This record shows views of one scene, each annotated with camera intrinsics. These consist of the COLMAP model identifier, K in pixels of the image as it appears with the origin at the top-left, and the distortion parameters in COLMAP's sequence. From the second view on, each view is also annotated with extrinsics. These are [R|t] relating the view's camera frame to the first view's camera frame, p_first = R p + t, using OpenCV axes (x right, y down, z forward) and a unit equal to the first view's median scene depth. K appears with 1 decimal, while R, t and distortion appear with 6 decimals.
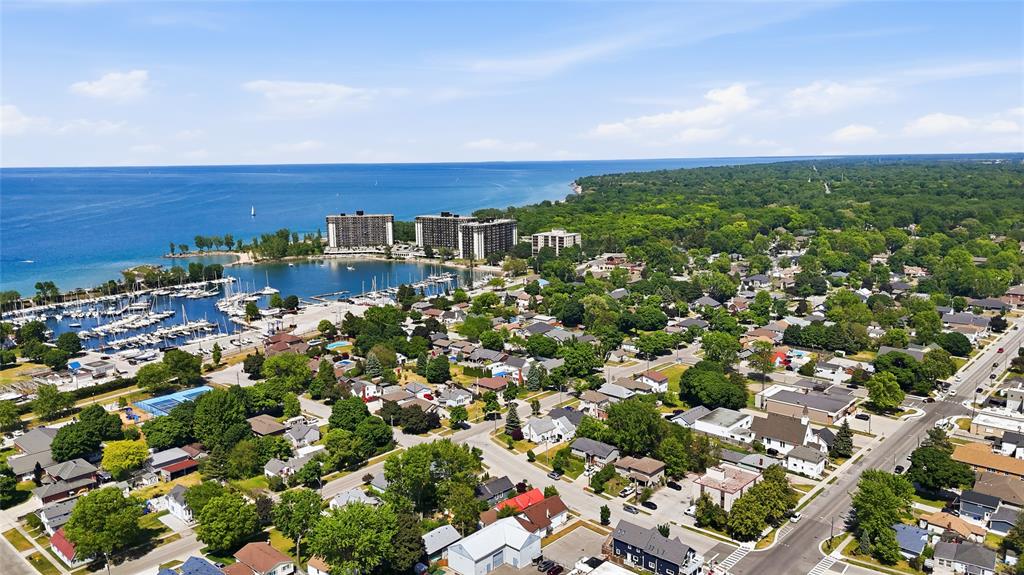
lens RADIAL K [[752.5, 0, 512.0], [0, 752.5, 287.5], [0, 0, 1]] dist [0.088825, -0.091712]
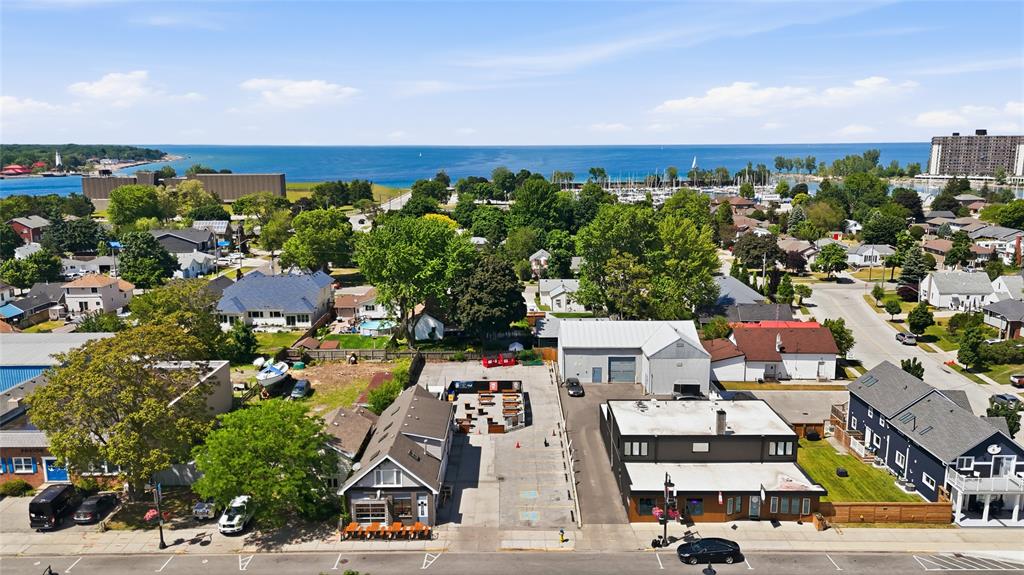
lens RADIAL K [[752.5, 0, 512.0], [0, 752.5, 287.5], [0, 0, 1]] dist [0.088825, -0.091712]
pose [[0.673253, 0.146618, -0.724730, 0.222602], [-0.128623, 0.988423, 0.080478, 0.184056], [0.728139, 0.039035, 0.684317, 0.390271]]
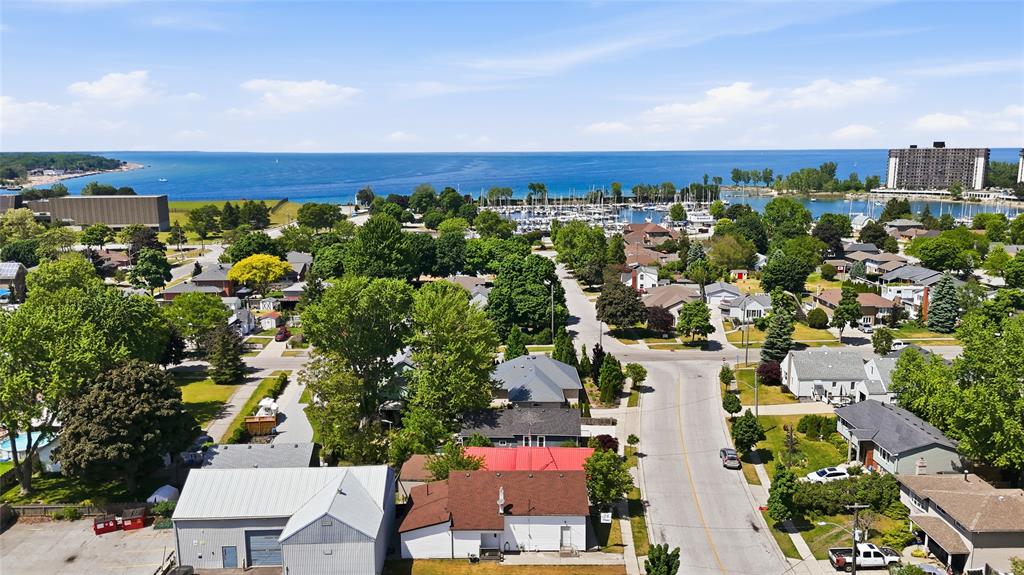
lens RADIAL K [[752.5, 0, 512.0], [0, 752.5, 287.5], [0, 0, 1]] dist [0.088825, -0.091712]
pose [[0.688615, 0.138292, -0.711817, 0.219018], [-0.125729, 0.989548, 0.070618, 0.131963], [0.714143, 0.040868, 0.698805, 0.569991]]
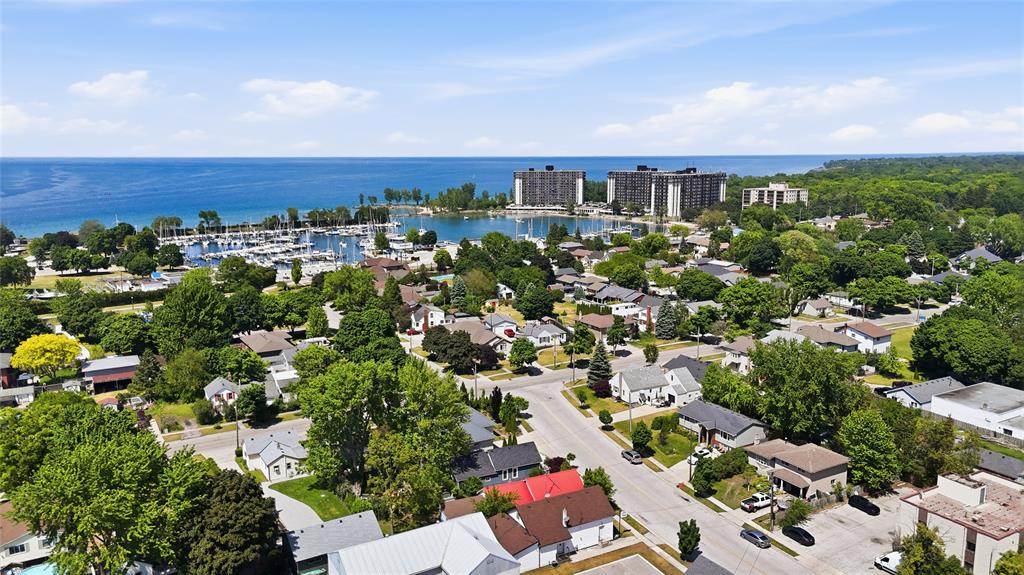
lens RADIAL K [[752.5, 0, 512.0], [0, 752.5, 287.5], [0, 0, 1]] dist [0.088825, -0.091712]
pose [[0.952354, 0.059951, -0.299046, 0.116632], [-0.057780, 0.998199, 0.016106, 0.107390], [0.299473, 0.001940, 0.954103, 0.391074]]
